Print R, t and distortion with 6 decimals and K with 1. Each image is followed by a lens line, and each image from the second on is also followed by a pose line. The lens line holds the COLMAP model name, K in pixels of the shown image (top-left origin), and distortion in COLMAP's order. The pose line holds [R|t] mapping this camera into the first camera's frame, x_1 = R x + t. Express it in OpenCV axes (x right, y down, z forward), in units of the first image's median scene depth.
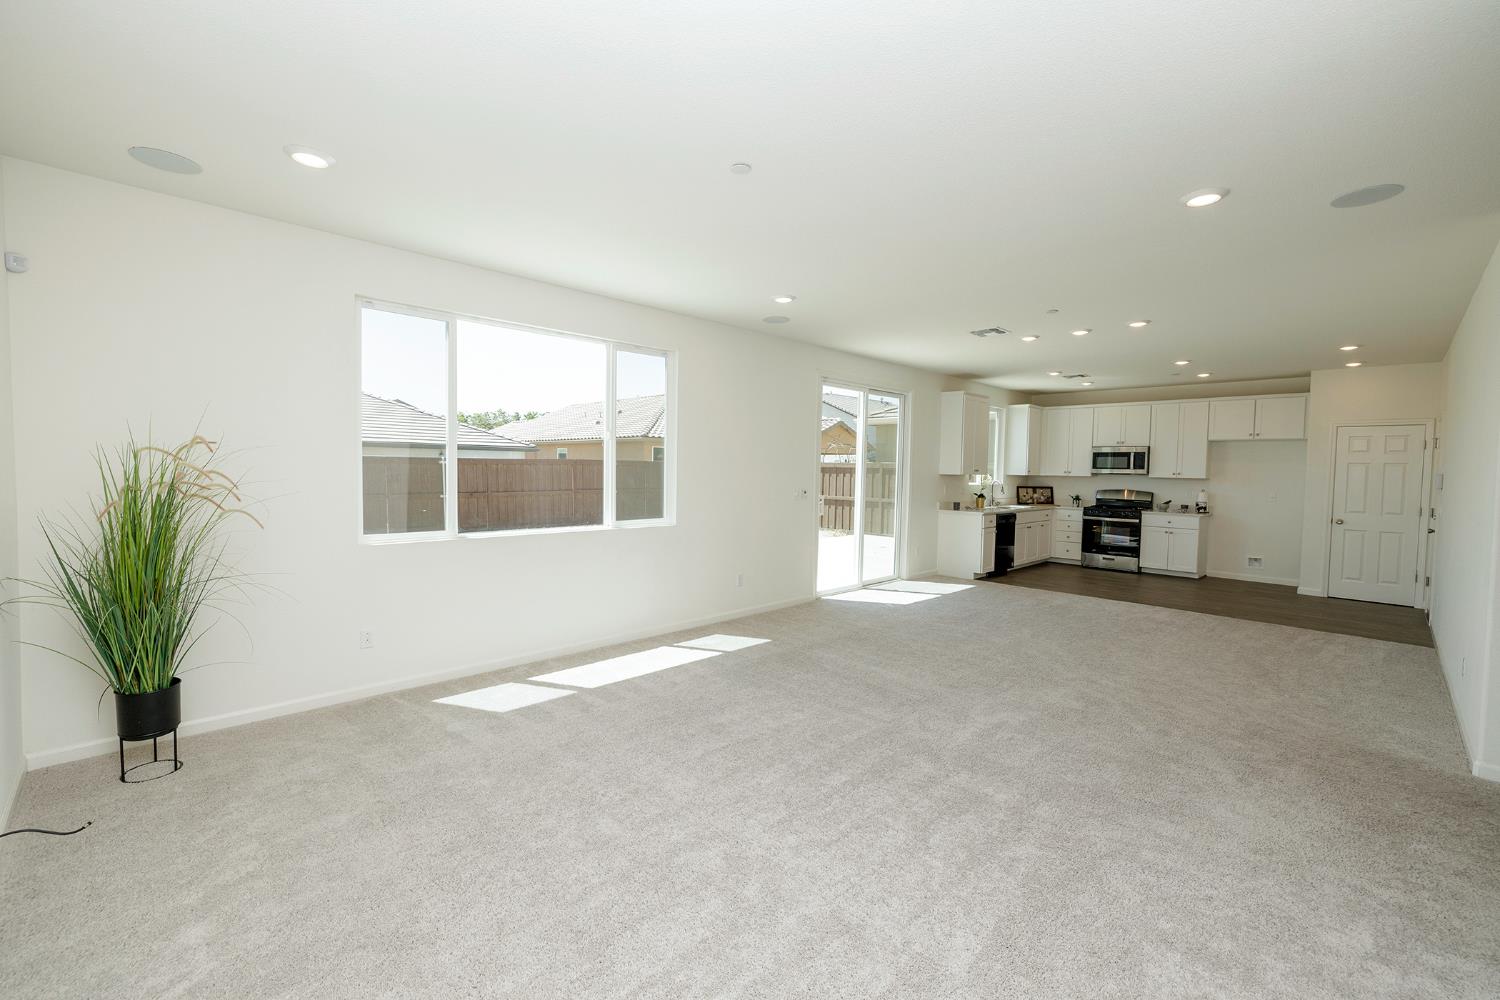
lens RADIAL K [[629.5, 0, 741.7], [0, 629.5, 492.0], [0, 0, 1]] dist [0.001283, 0.000013]
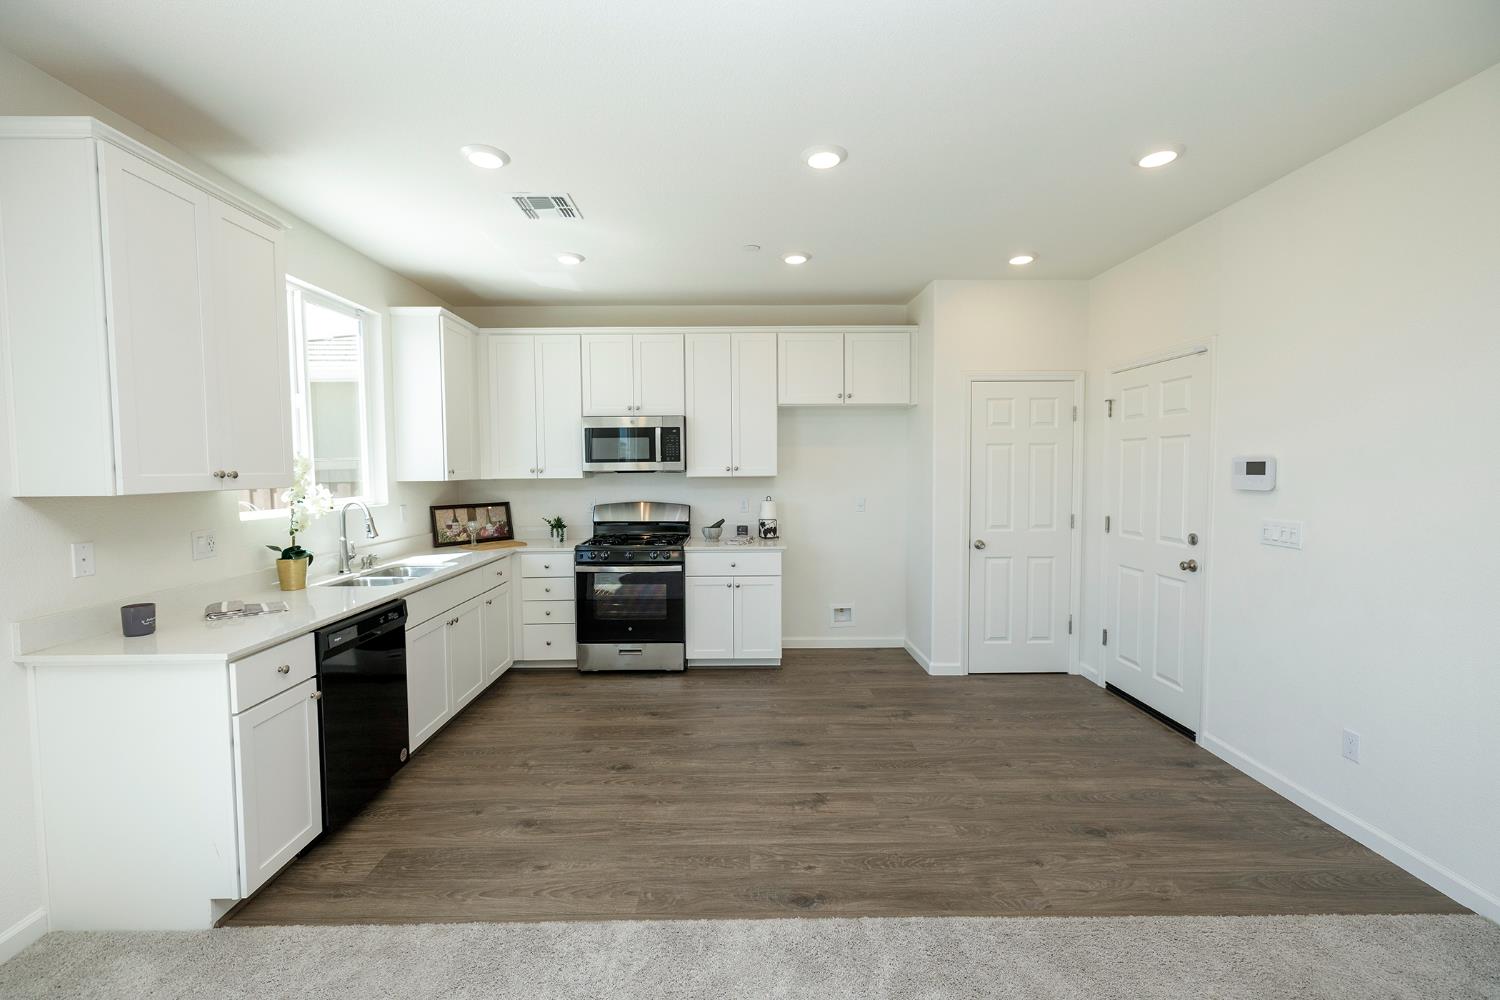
lens RADIAL K [[629.5, 0, 740.3], [0, 629.5, 496.8], [0, 0, 1]] dist [0.001283, 0.000013]
pose [[0.692784, -0.055776, 0.718985, 0.329419], [0.048219, 0.998356, 0.030988, -0.022626], [-0.719531, 0.013201, 0.694335, 0.656489]]
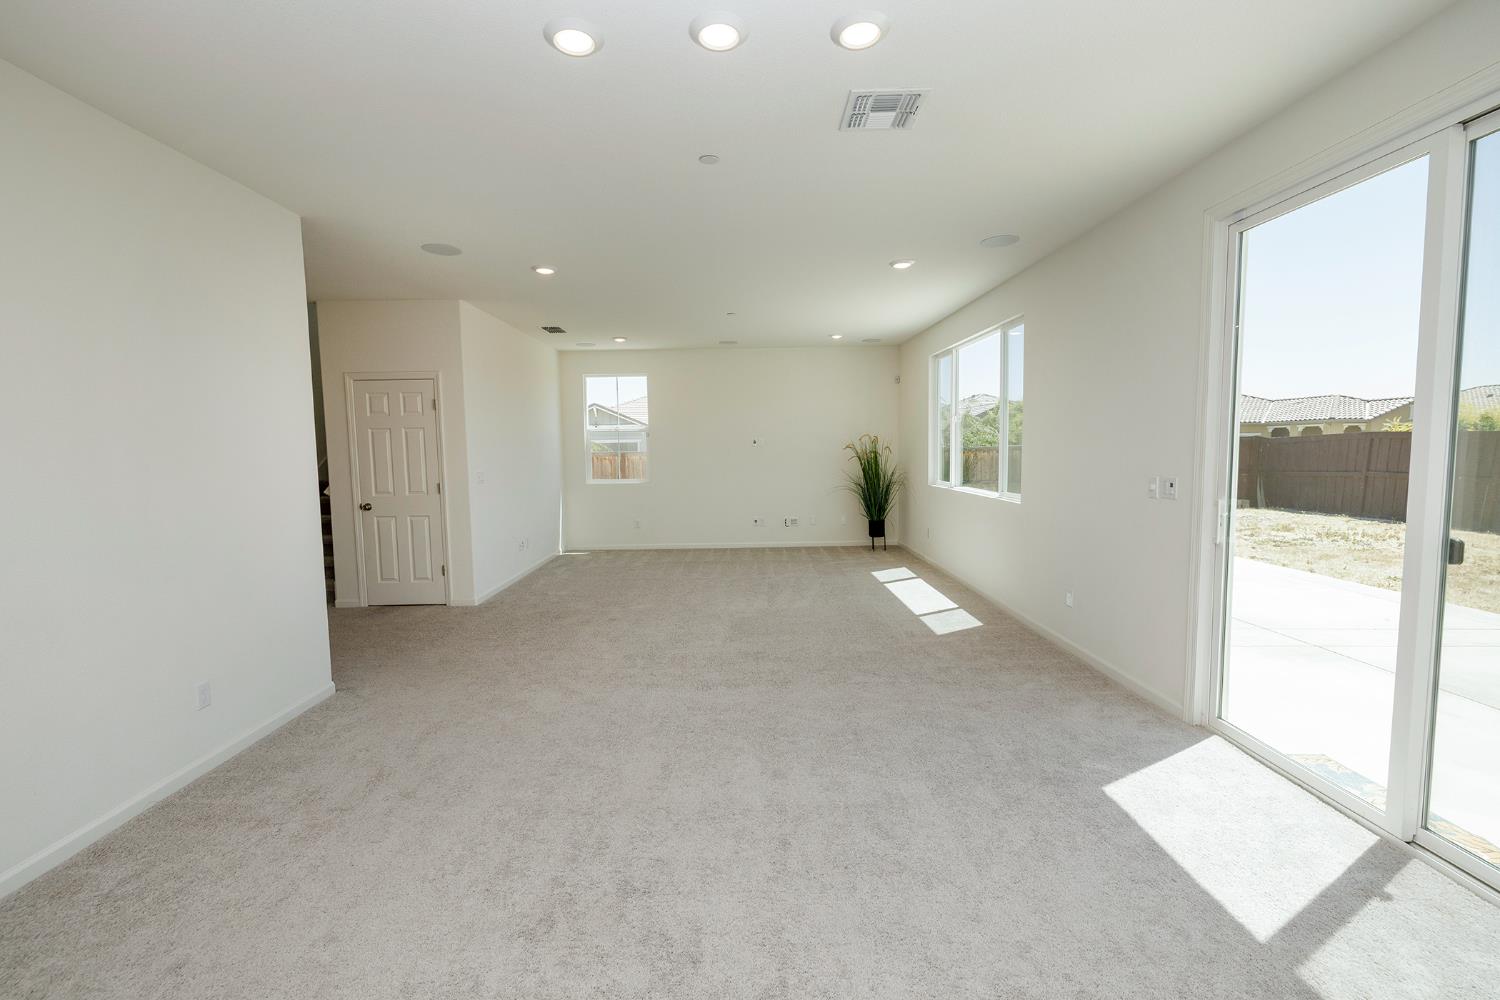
lens RADIAL K [[629.5, 0, 737.4], [0, 629.5, 495.0], [0, 0, 1]] dist [0.001283, 0.000013]
pose [[-0.696131, 0.049848, -0.716182, 0.522751], [-0.027352, 0.995021, 0.095843, -0.022917], [0.717393, 0.086308, -0.691301, 0.832615]]
